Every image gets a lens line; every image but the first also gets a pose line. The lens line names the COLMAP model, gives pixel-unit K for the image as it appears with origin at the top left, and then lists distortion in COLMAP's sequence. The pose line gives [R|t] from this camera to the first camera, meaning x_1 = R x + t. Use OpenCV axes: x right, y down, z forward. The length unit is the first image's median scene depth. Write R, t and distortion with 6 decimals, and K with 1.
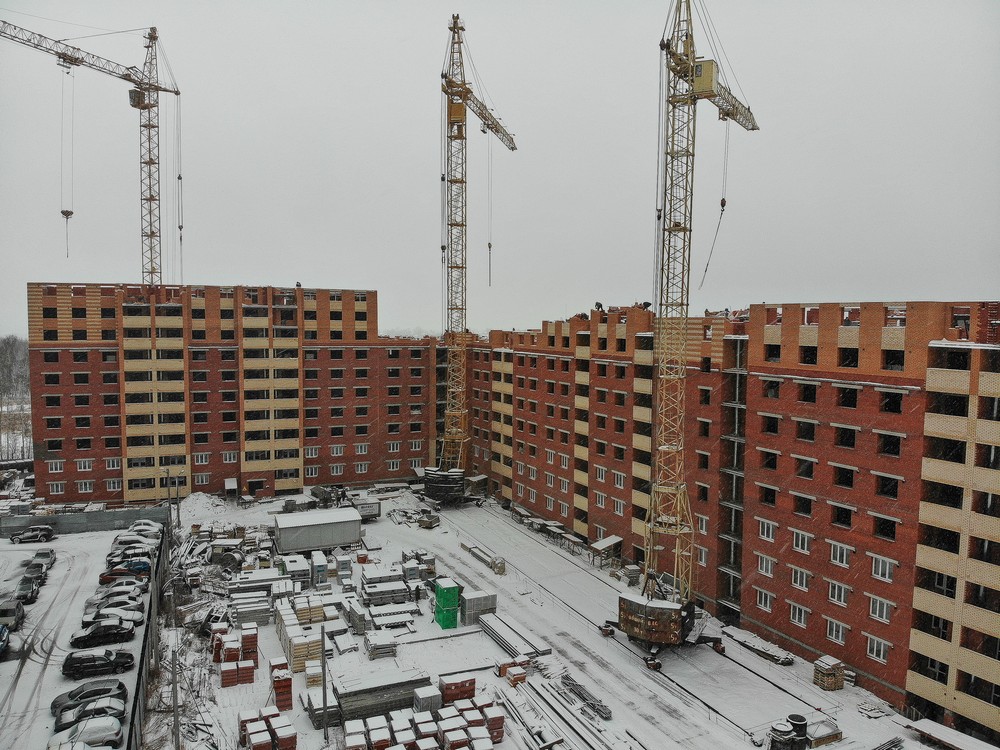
lens RADIAL K [[733.7, 0, 517.2], [0, 733.7, 363.0], [0, 0, 1]] dist [0.079312, -0.192965]
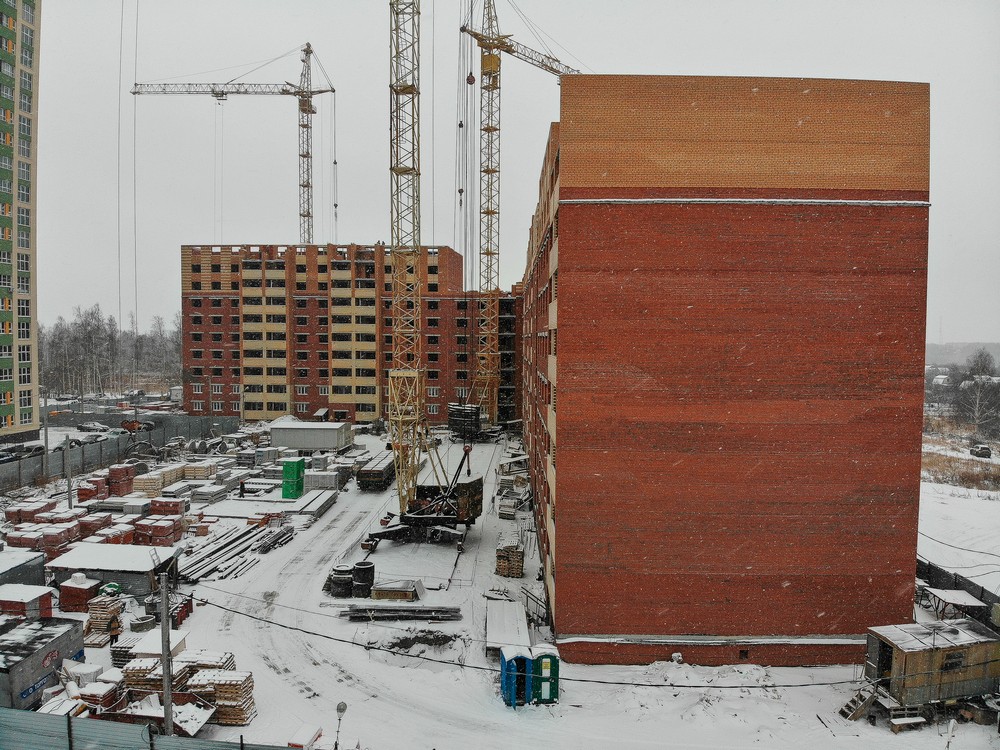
lens RADIAL K [[726.5, 0, 512.9], [0, 726.5, 373.4], [0, 0, 1]] dist [0.076988, -0.193053]
pose [[0.898314, 0.024324, -0.438680, 0.406803], [-0.028948, 0.999573, -0.003855, 0.099152], [0.438399, 0.016162, 0.898635, 0.087978]]
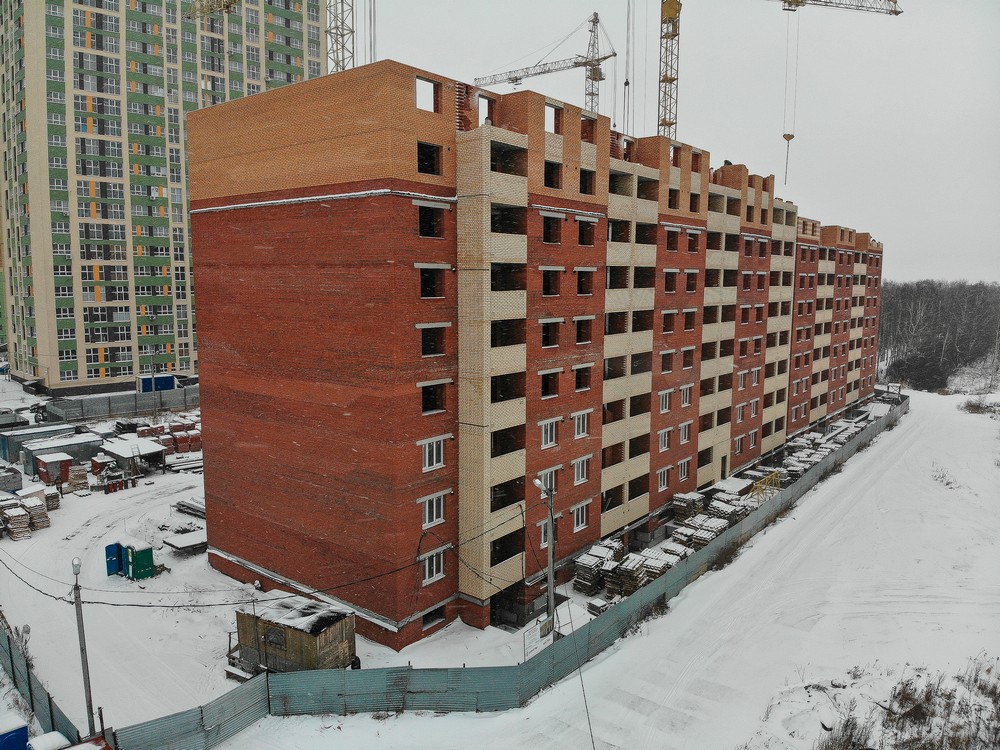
lens RADIAL K [[726.5, 0, 512.9], [0, 726.5, 373.4], [0, 0, 1]] dist [0.076988, -0.193053]
pose [[0.437415, 0.109354, -0.892586, 0.751702], [-0.052390, 0.993992, 0.096103, 0.061007], [0.897732, 0.004726, 0.440516, 0.376157]]
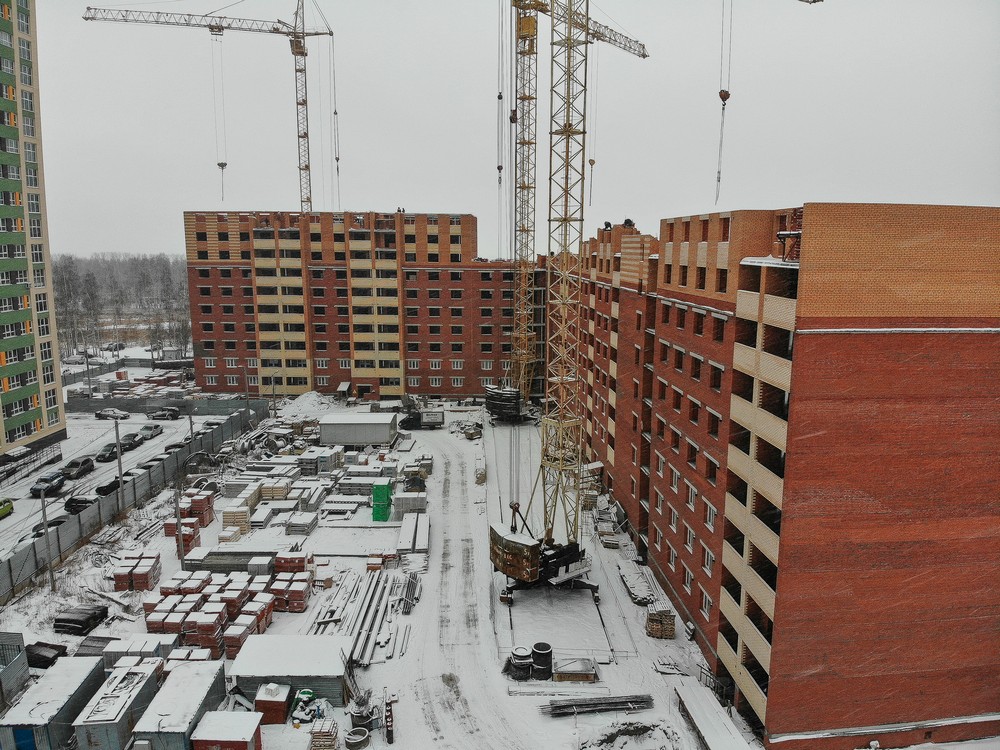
lens RADIAL K [[726.5, 0, 512.9], [0, 726.5, 373.4], [0, 0, 1]] dist [0.076988, -0.193053]
pose [[0.930056, 0.063966, -0.361806, 0.278321], [-0.021962, 0.992647, 0.119039, 0.001137], [0.366760, -0.102767, 0.924622, 0.044395]]
